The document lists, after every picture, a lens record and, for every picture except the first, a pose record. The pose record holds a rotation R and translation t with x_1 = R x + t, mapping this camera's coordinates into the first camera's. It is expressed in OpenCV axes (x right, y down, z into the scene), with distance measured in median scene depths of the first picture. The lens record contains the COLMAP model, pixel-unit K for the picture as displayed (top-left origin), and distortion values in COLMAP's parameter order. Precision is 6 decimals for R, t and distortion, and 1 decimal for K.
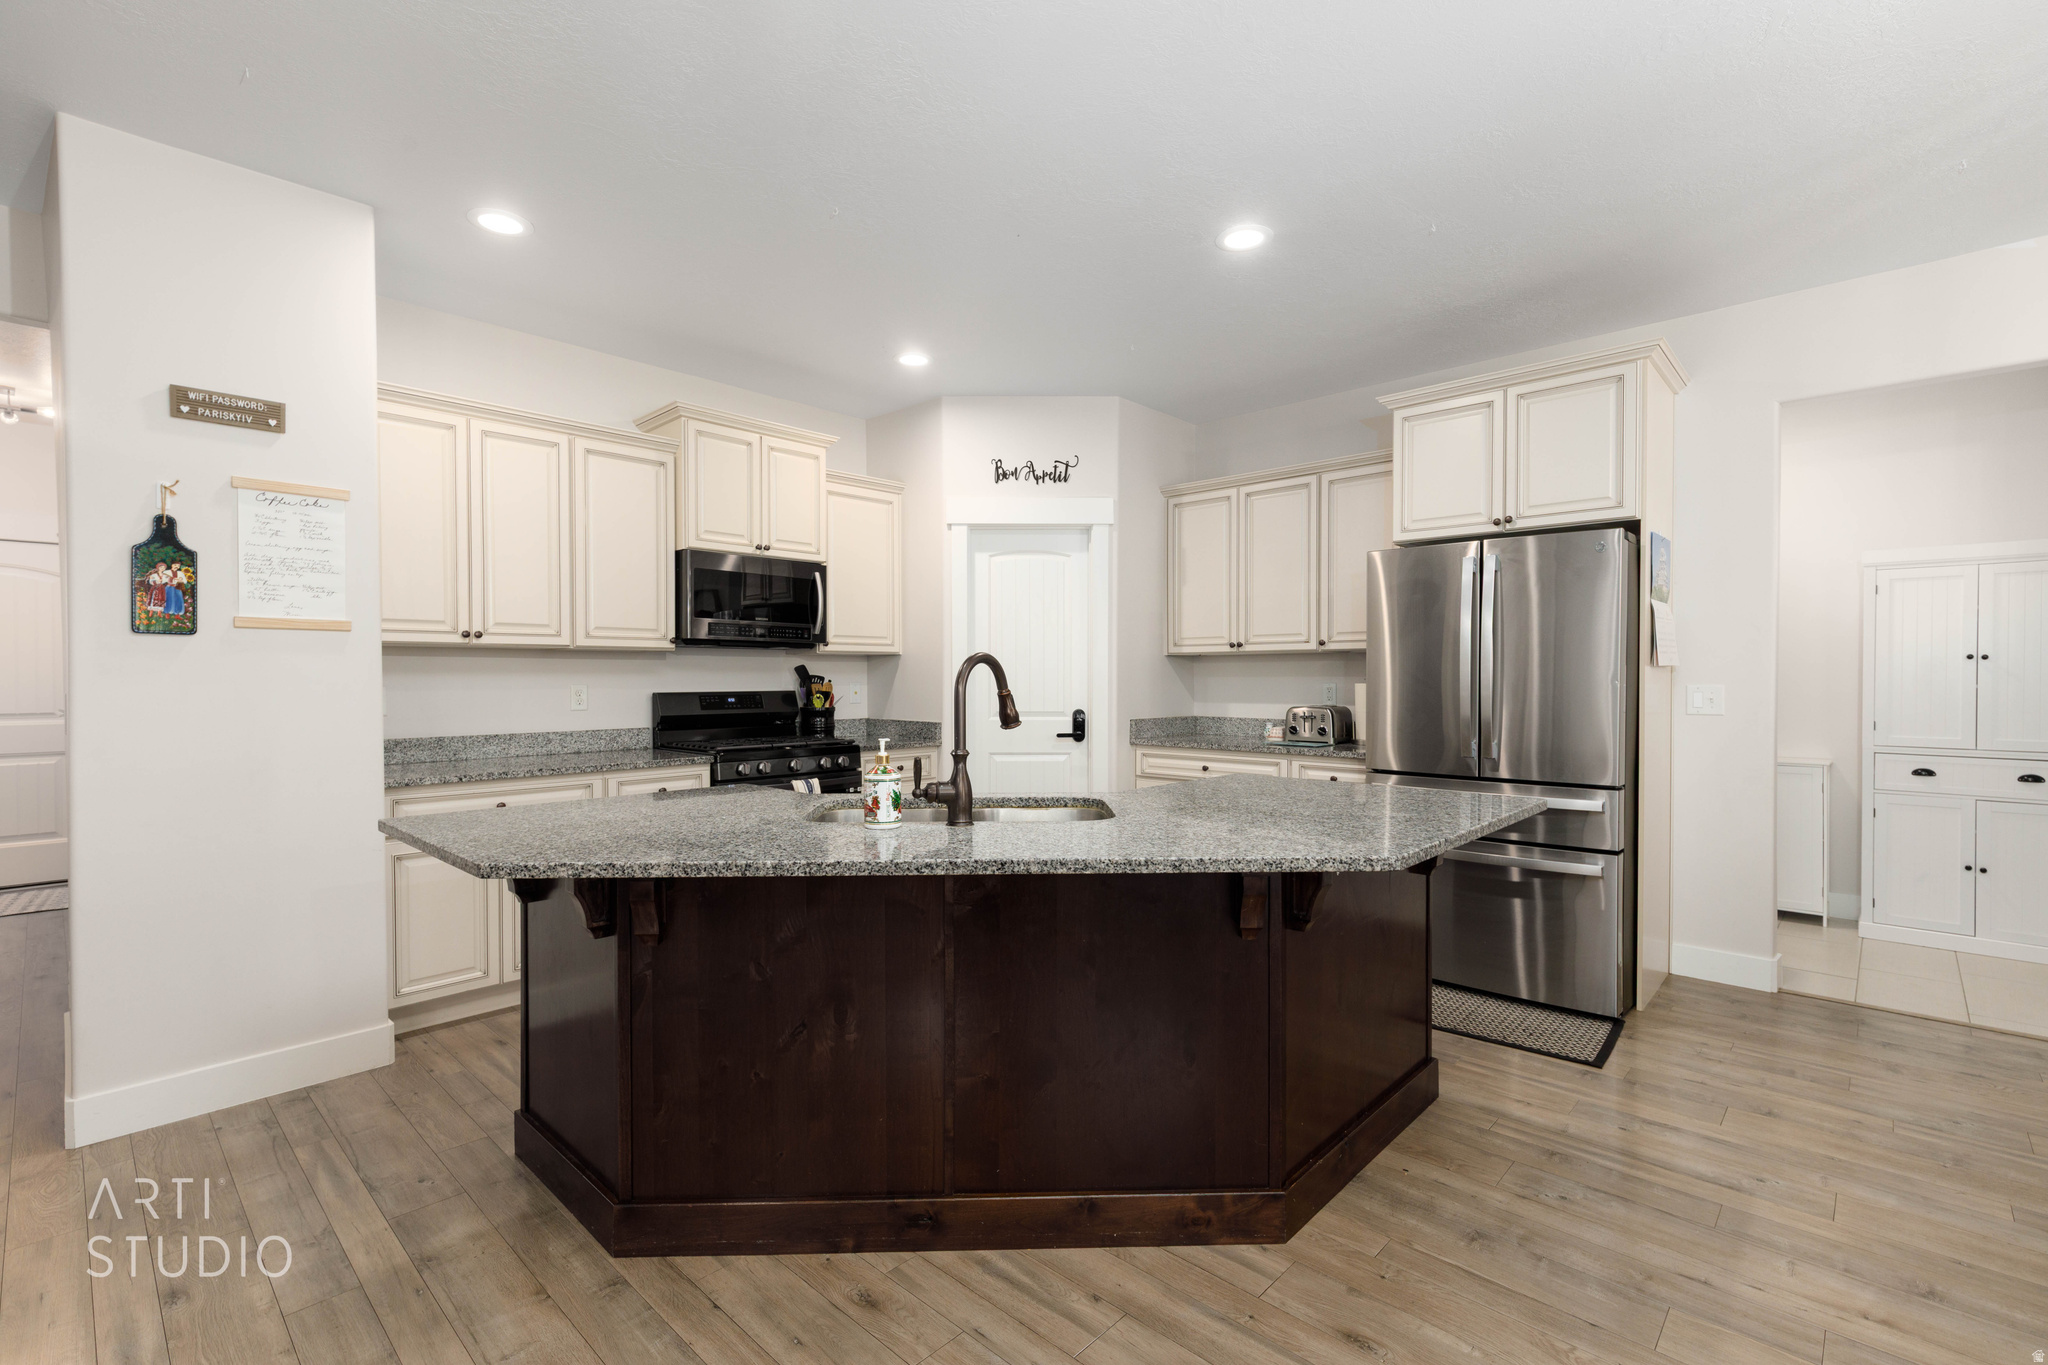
lens RADIAL K [[917.2, 0, 1024.0], [0, 917.2, 682.5], [0, 0, 1]] dist [0.011575, -0.000340]
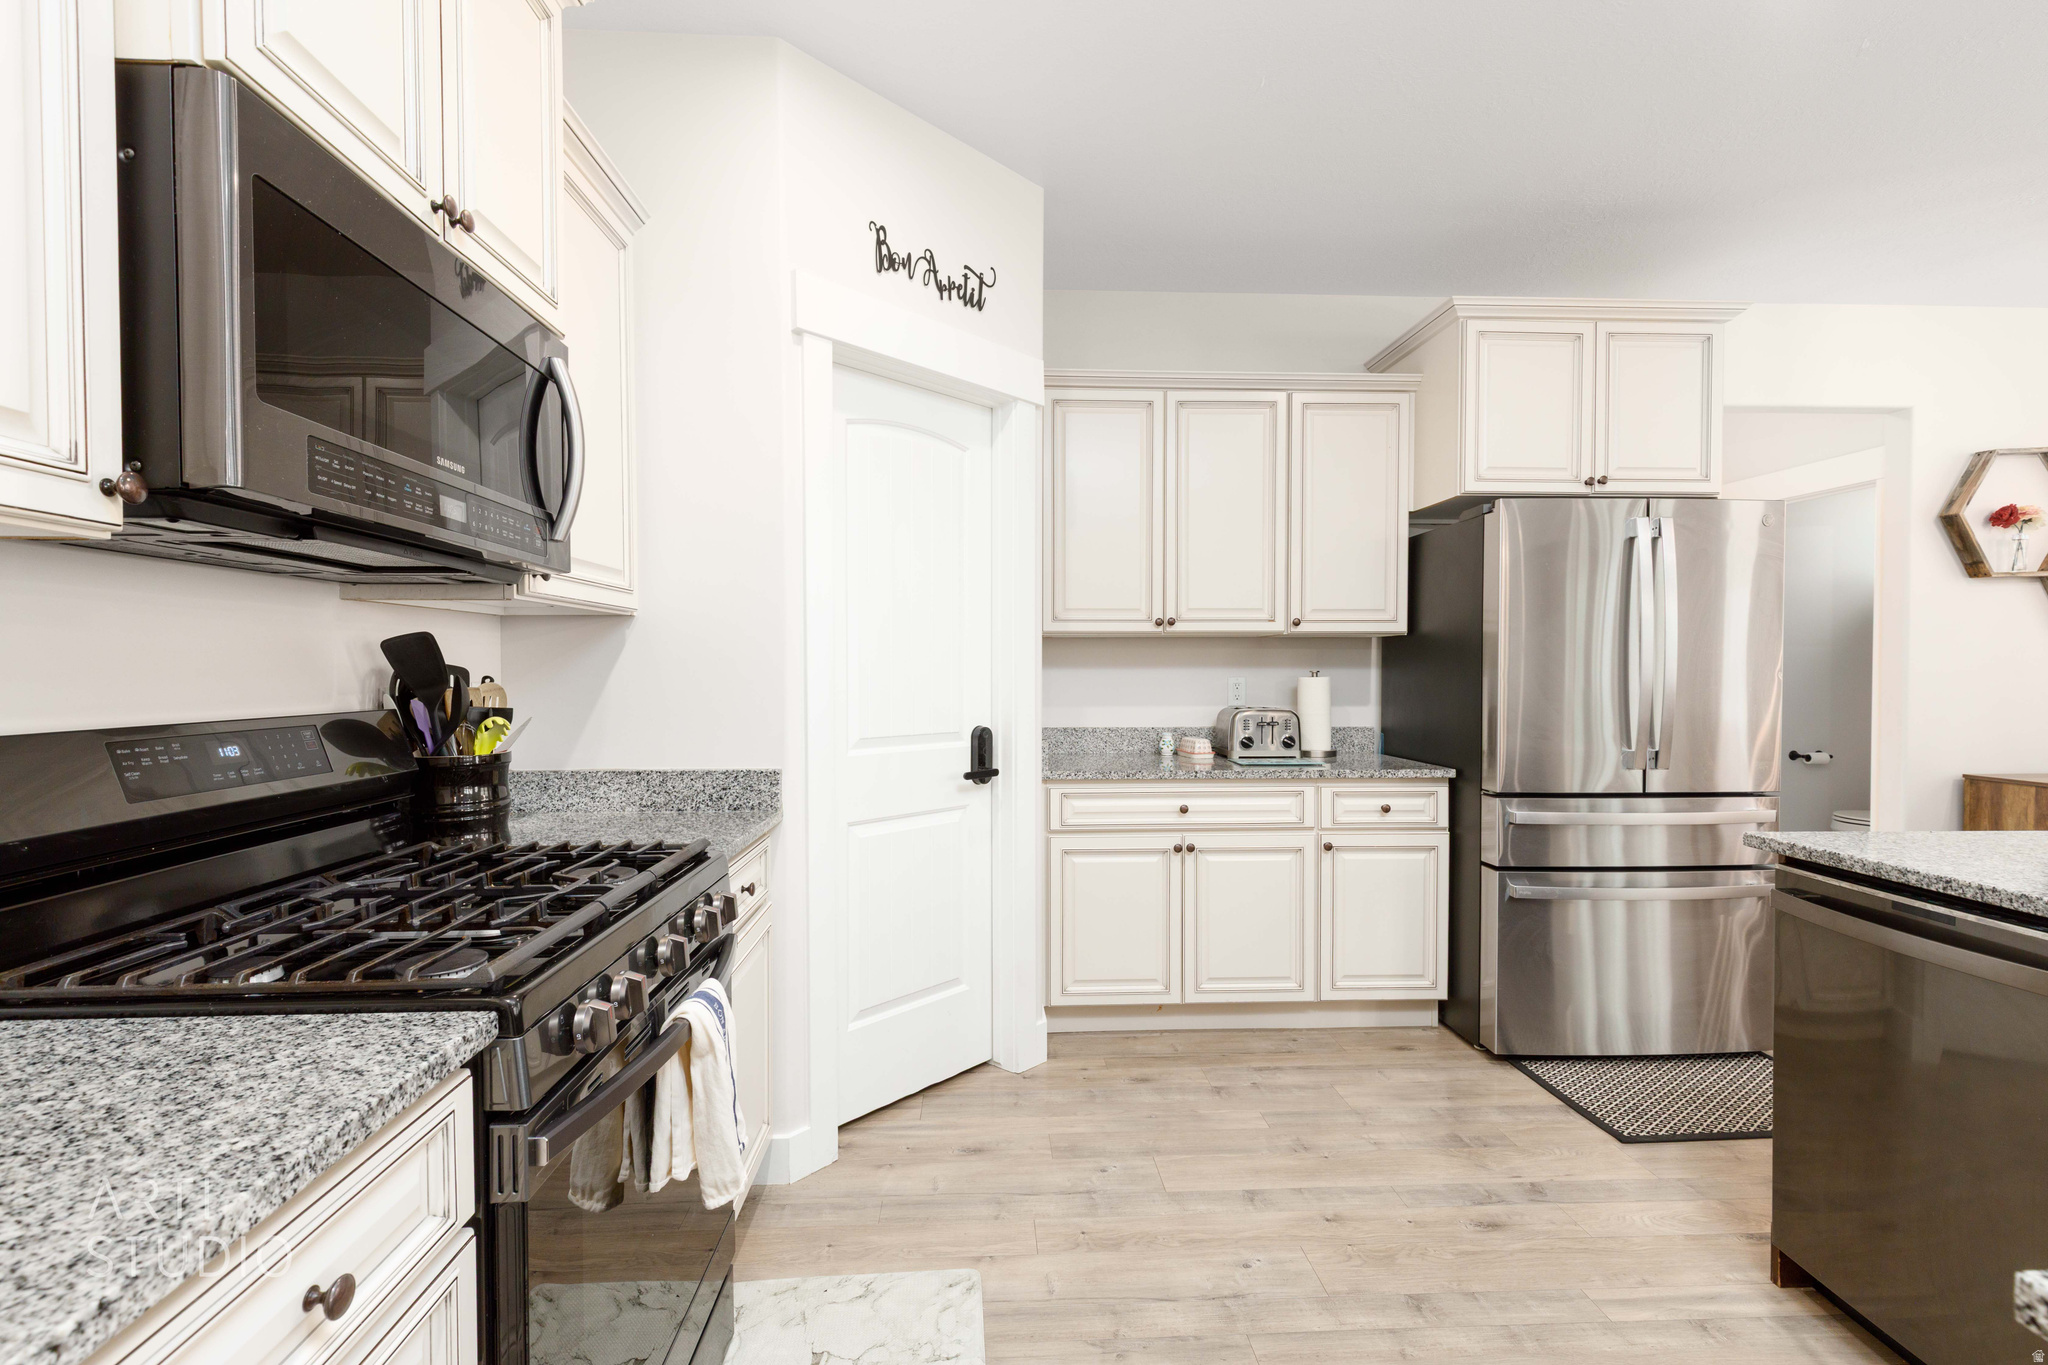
lens RADIAL K [[917.2, 0, 1024.0], [0, 917.2, 682.5], [0, 0, 1]] dist [0.011575, -0.000340]
pose [[0.686865, -0.010980, 0.726702, -0.338000], [0.005798, 0.999937, 0.009629, -0.003139], [-0.726762, -0.002400, 0.686886, 0.611641]]
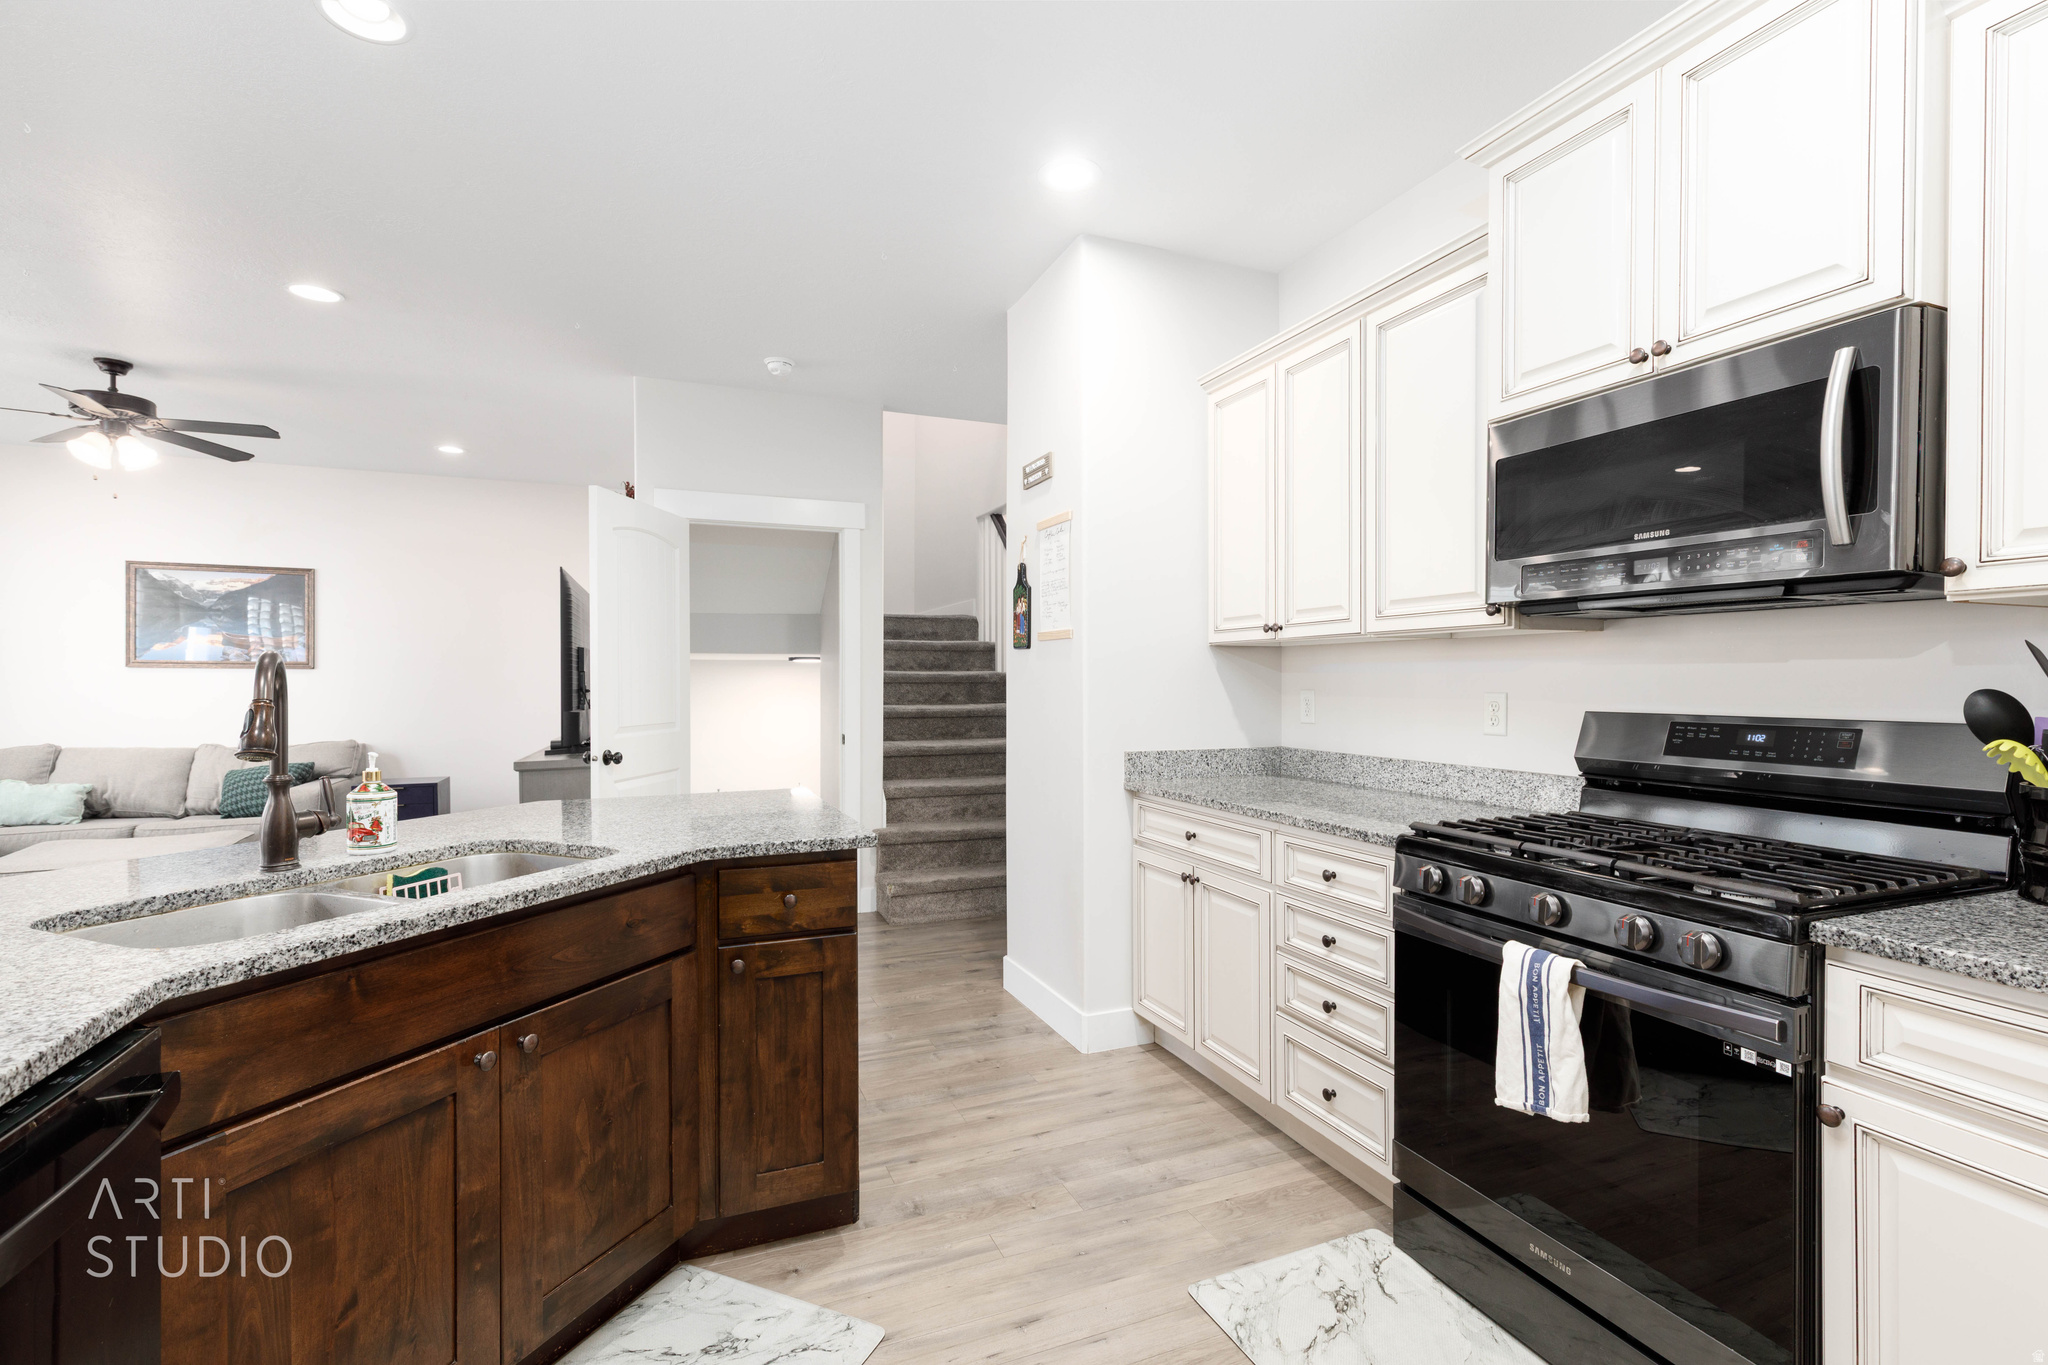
lens RADIAL K [[917.2, 0, 1024.0], [0, 917.2, 682.5], [0, 0, 1]] dist [0.011575, -0.000340]
pose [[-0.415703, 0.007545, -0.909469, 0.169255], [-0.003270, 0.999947, 0.009790, -0.007973], [0.909495, 0.007044, -0.415656, 0.835073]]
